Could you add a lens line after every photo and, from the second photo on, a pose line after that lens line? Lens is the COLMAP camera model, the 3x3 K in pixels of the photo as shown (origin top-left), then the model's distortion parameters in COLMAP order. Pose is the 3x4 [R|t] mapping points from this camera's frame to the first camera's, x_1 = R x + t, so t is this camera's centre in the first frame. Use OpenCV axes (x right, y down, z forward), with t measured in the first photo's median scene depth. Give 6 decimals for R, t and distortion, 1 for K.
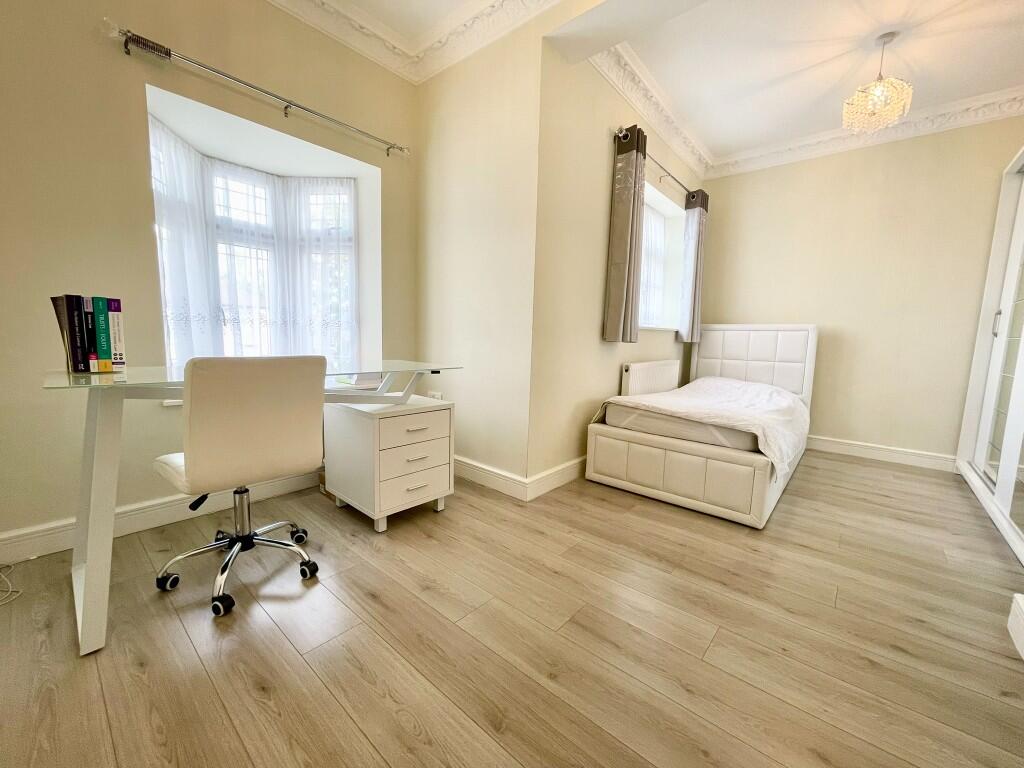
lens RADIAL K [[415.5, 0, 512.0], [0, 415.5, 384.0], [0, 0, 1]] dist [0.000904, -0.000587]
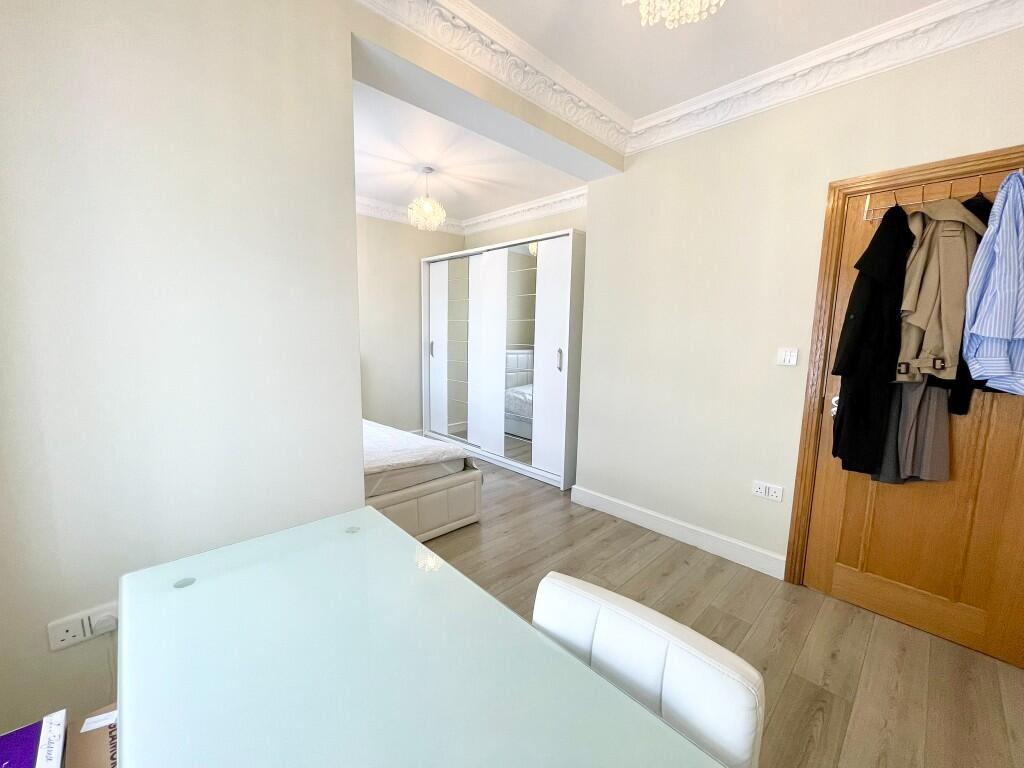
lens RADIAL K [[415.5, 0, 512.0], [0, 415.5, 384.0], [0, 0, 1]] dist [0.000904, -0.000587]
pose [[0.090591, -0.153665, 0.983961, -0.689992], [0.107909, 0.983722, 0.143693, -0.288900], [-0.990025, 0.093161, 0.105699, 0.672041]]
